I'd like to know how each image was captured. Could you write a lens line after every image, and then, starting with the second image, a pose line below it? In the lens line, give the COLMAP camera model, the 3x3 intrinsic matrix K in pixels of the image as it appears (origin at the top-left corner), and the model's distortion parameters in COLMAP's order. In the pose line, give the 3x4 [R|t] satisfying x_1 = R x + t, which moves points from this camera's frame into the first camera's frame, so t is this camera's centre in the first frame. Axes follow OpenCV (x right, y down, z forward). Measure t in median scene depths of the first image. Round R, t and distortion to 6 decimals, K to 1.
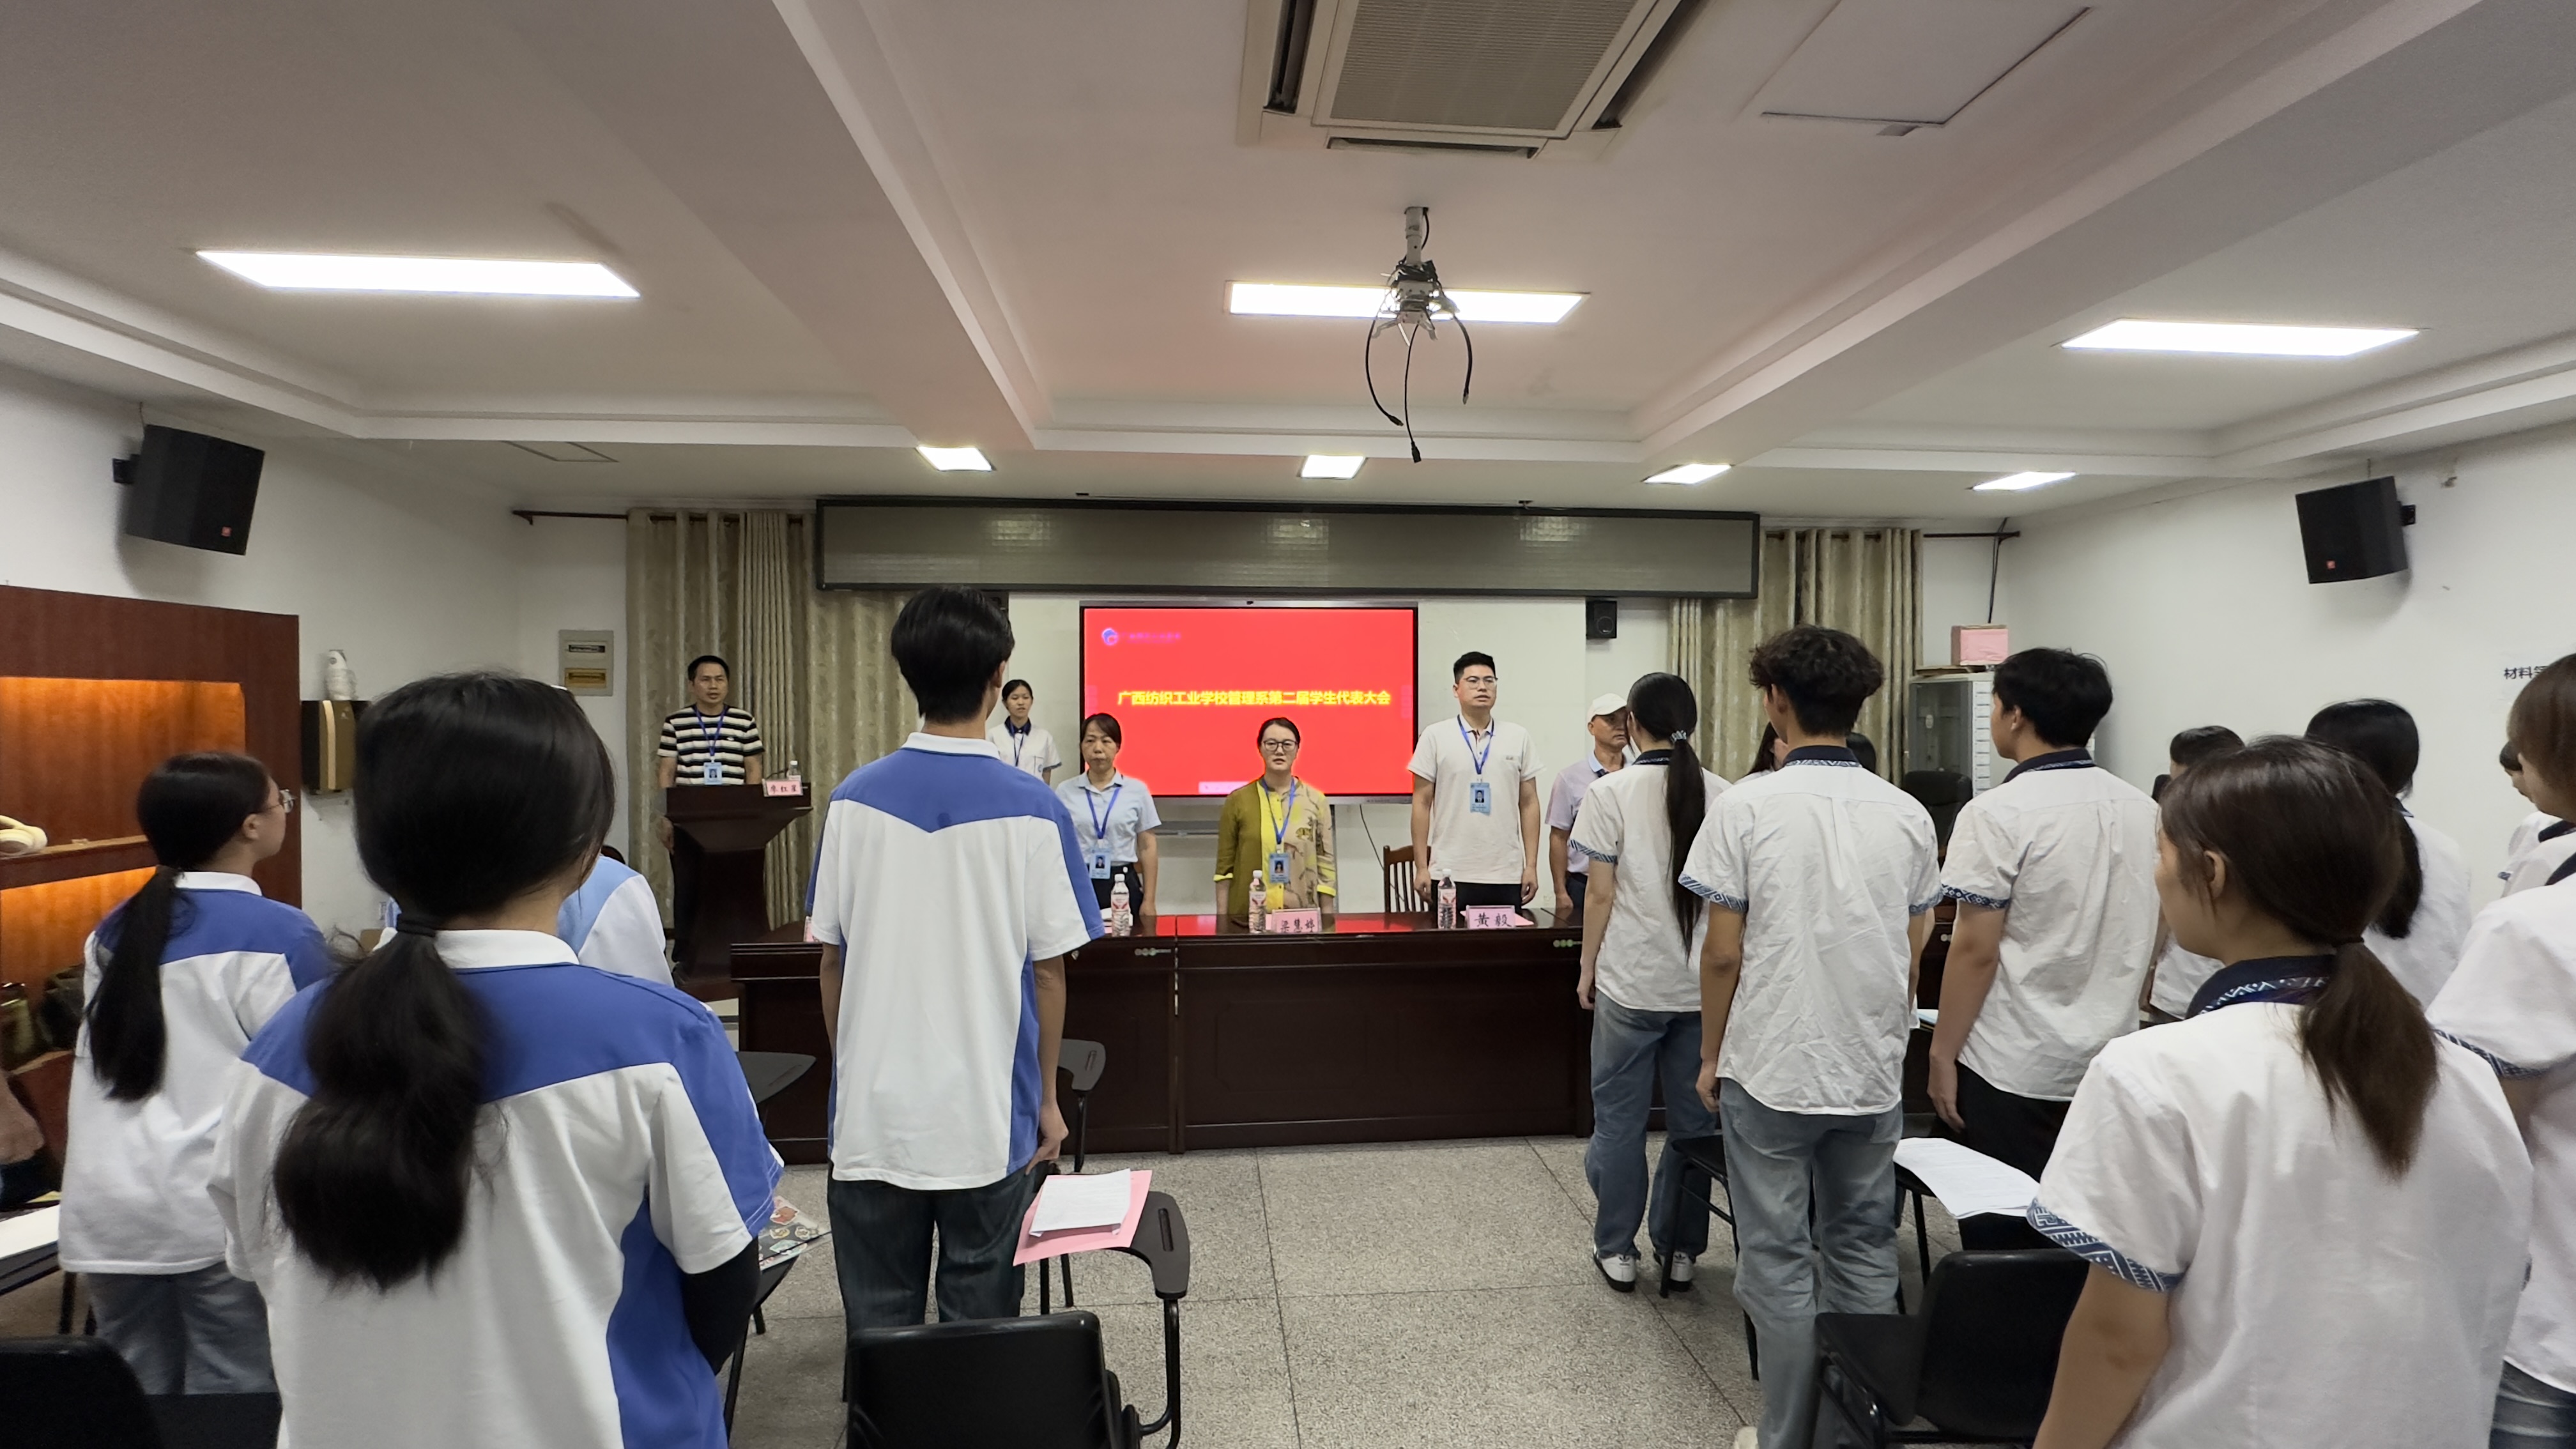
lens RADIAL K [[1080.3, 0, 1286.1], [0, 1080.3, 707.8], [0, 0, 1]] dist [0.000191, -0.000144]
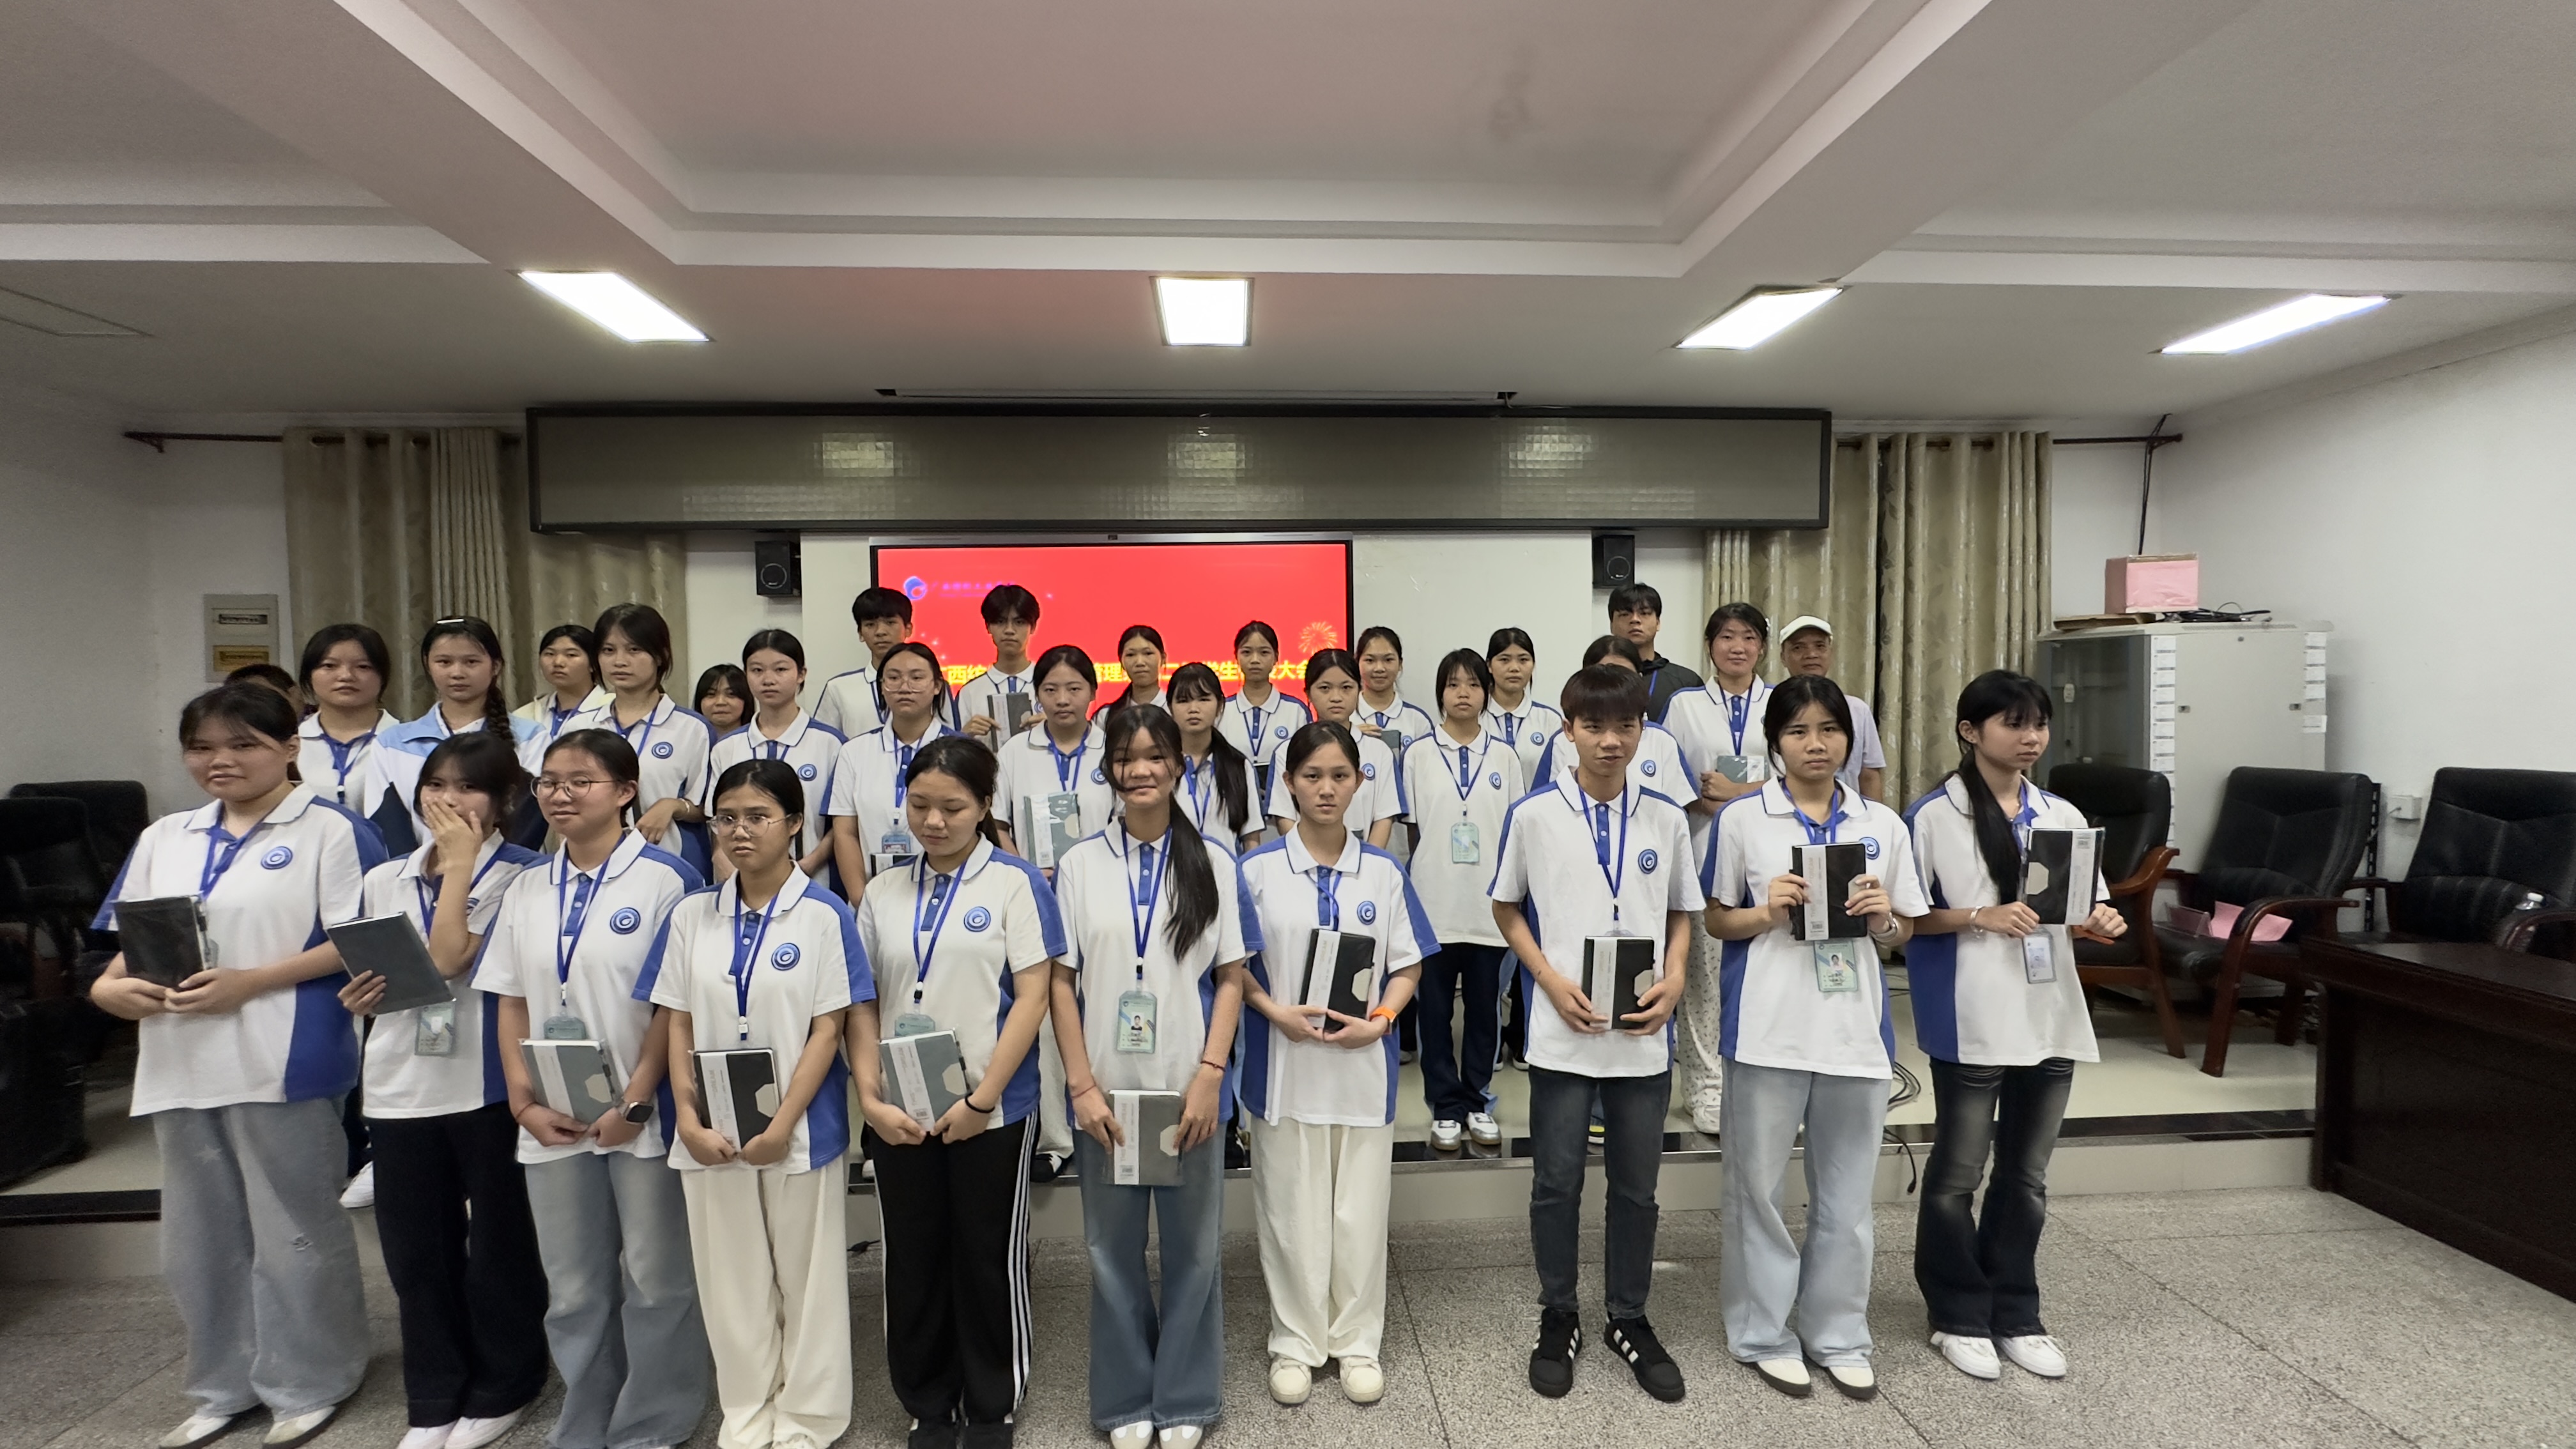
lens RADIAL K [[1011.8, 0, 1277.0], [0, 1011.8, 723.6], [0, 0, 1]] dist [0.000046, 0.000245]
pose [[0.999592, -0.012544, -0.025663, 0.079188], [0.013404, 0.999345, 0.033623, 0.003013], [0.025225, -0.033954, 0.999105, 0.301391]]
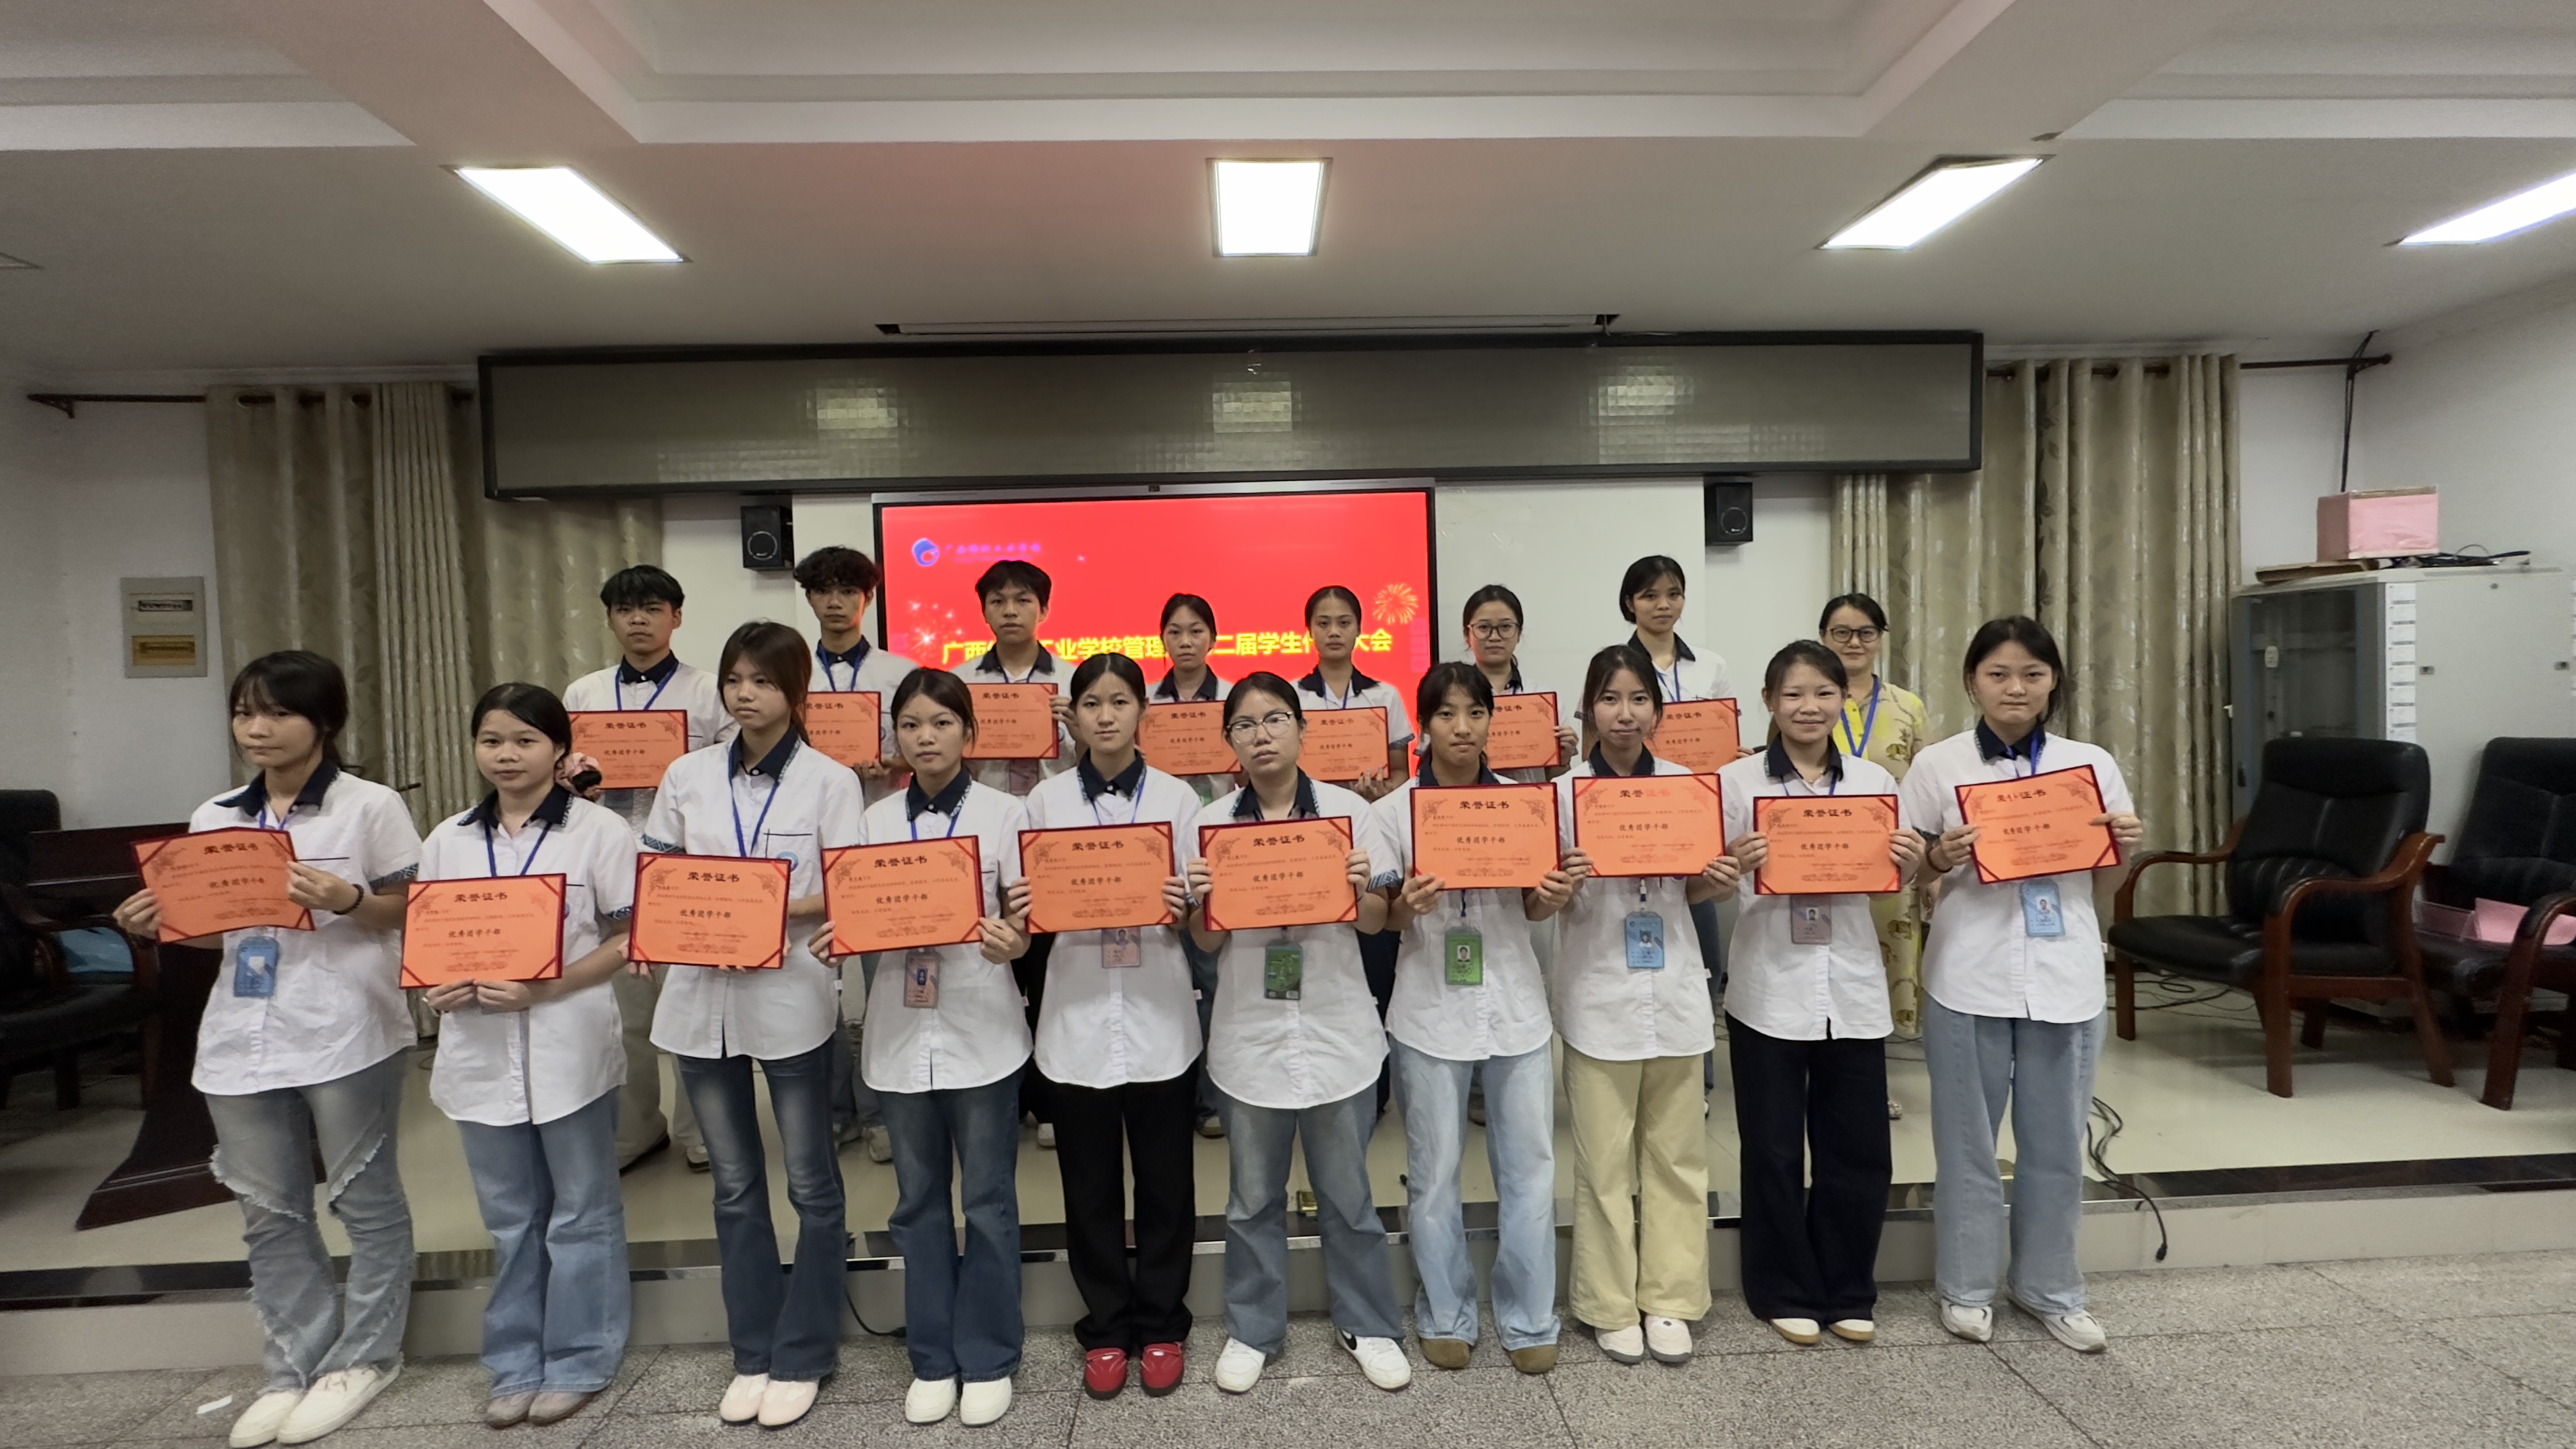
lens RADIAL K [[1080.3, 0, 1276.9], [0, 1080.3, 726.5], [0, 0, 1]] dist [0.000191, -0.000144]
pose [[0.998697, -0.027297, -0.043119, 0.051244], [0.028727, 0.999046, 0.032897, 0.015466], [0.042180, -0.034093, 0.998528, 0.351329]]
